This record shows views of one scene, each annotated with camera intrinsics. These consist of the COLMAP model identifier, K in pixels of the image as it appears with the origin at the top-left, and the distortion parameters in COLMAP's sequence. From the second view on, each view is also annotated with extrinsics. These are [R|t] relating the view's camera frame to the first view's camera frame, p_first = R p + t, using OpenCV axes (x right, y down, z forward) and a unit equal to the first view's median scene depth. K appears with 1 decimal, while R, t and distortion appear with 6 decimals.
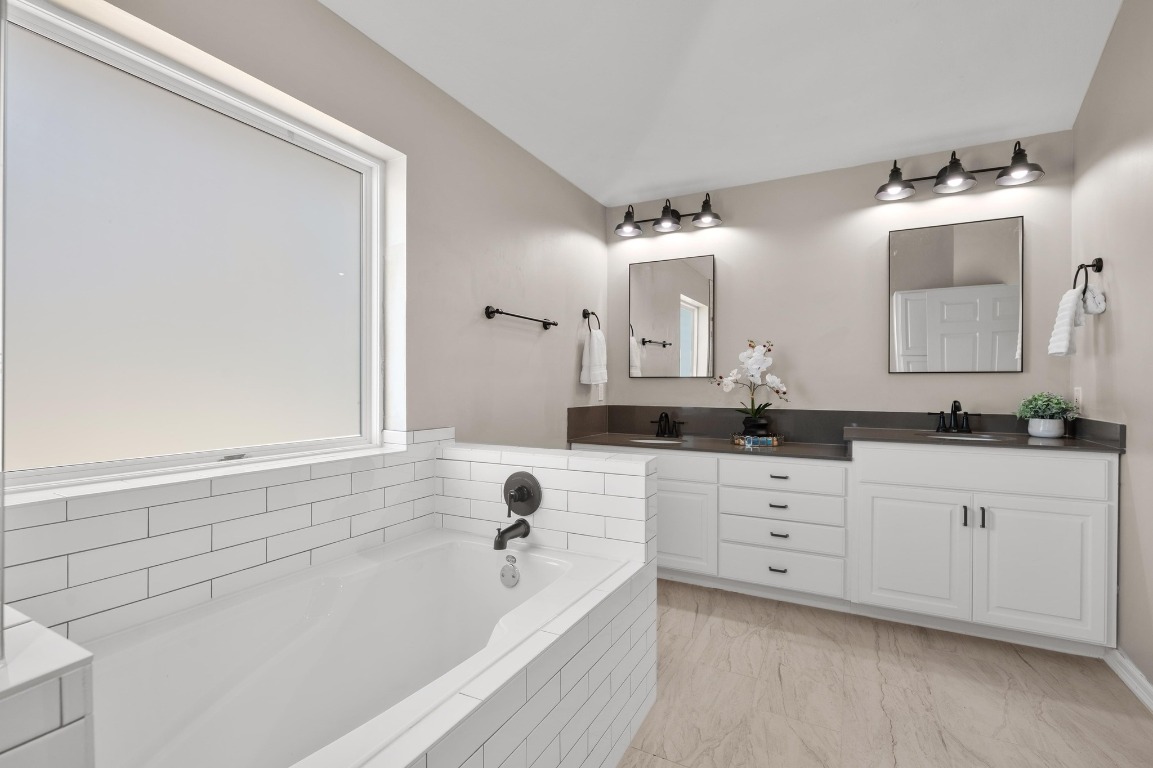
lens RADIAL K [[519.9, 0, 574.2], [0, 519.9, 387.5], [0, 0, 1]] dist [-0.002225, -0.000119]
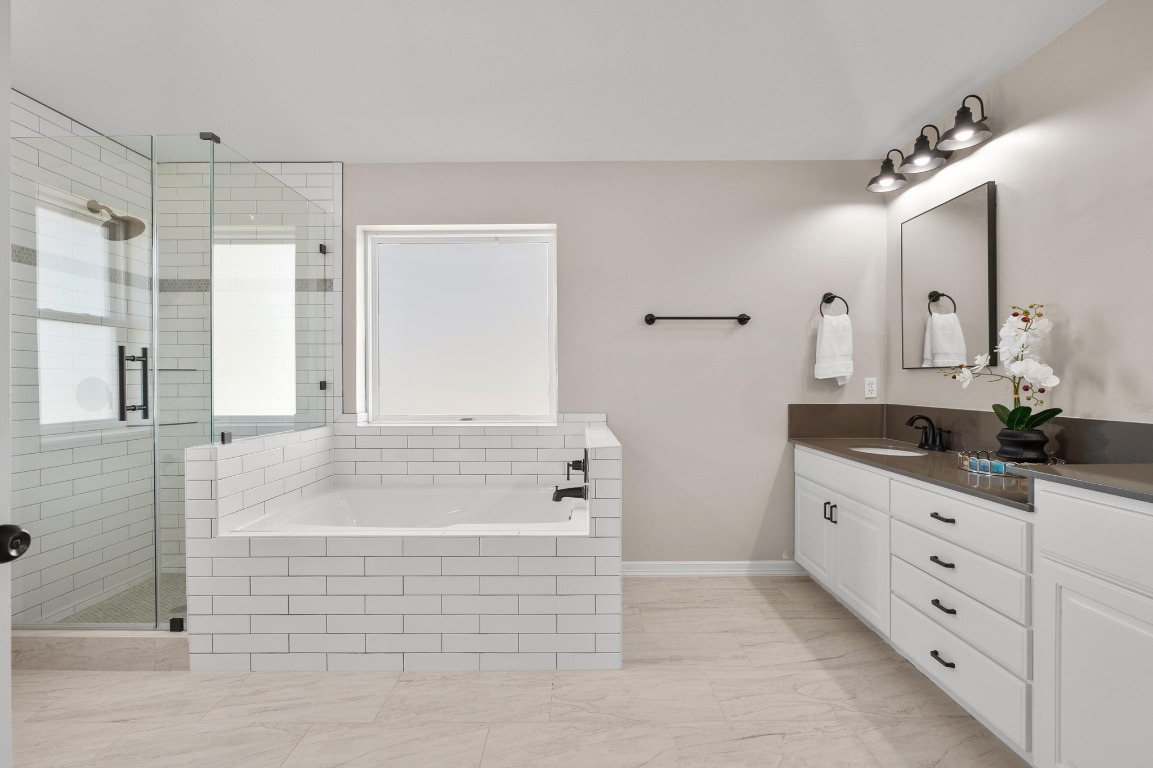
lens RADIAL K [[500.4, 0, 574.3], [0, 500.4, 382.6], [0, 0, 1]] dist [-0.000882, -0.000294]
pose [[0.480917, -0.001887, -0.876764, 0.756825], [0.003125, 0.999995, -0.000438, -0.000118], [0.876761, -0.002529, 0.480920, 0.300590]]
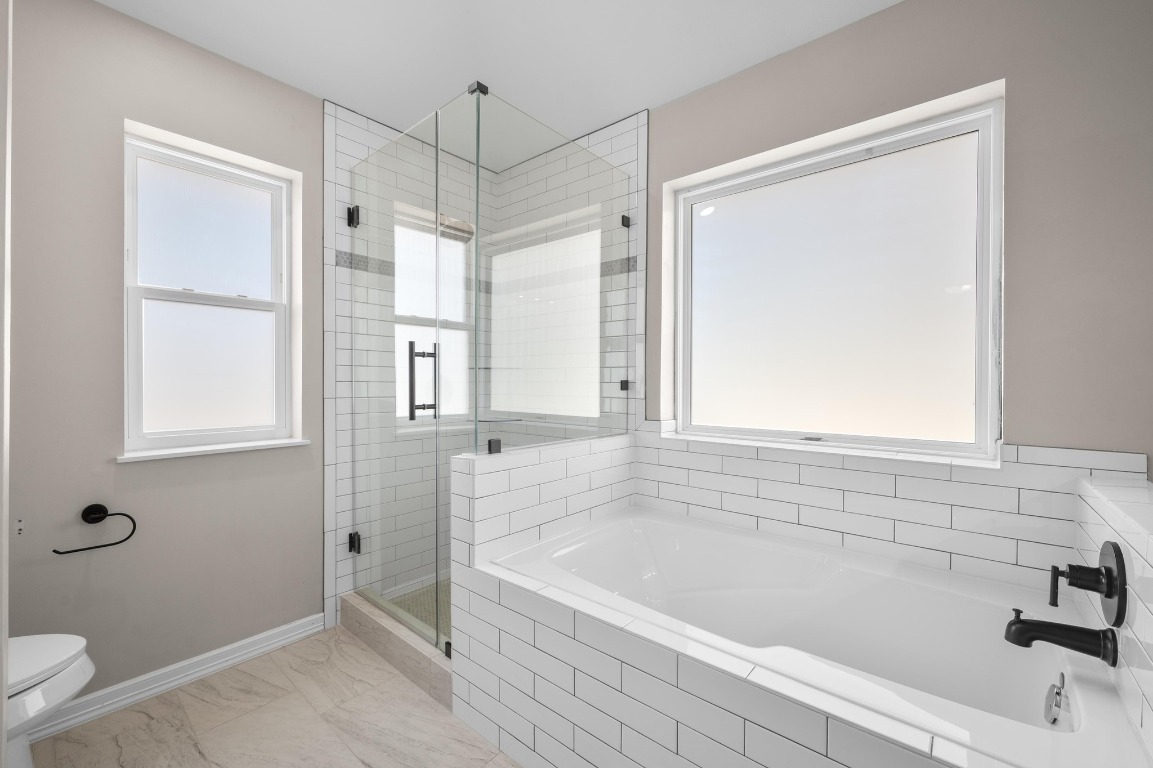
lens RADIAL K [[464.5, 0, 576.3], [0, 464.5, 383.2], [0, 0, 1]] dist [-0.002920, 0.000481]
pose [[-0.199966, 0.002444, -0.979800, 0.376643], [-0.006970, 0.999968, 0.003917, -0.002138], [0.979778, 0.007612, -0.199943, 0.430101]]
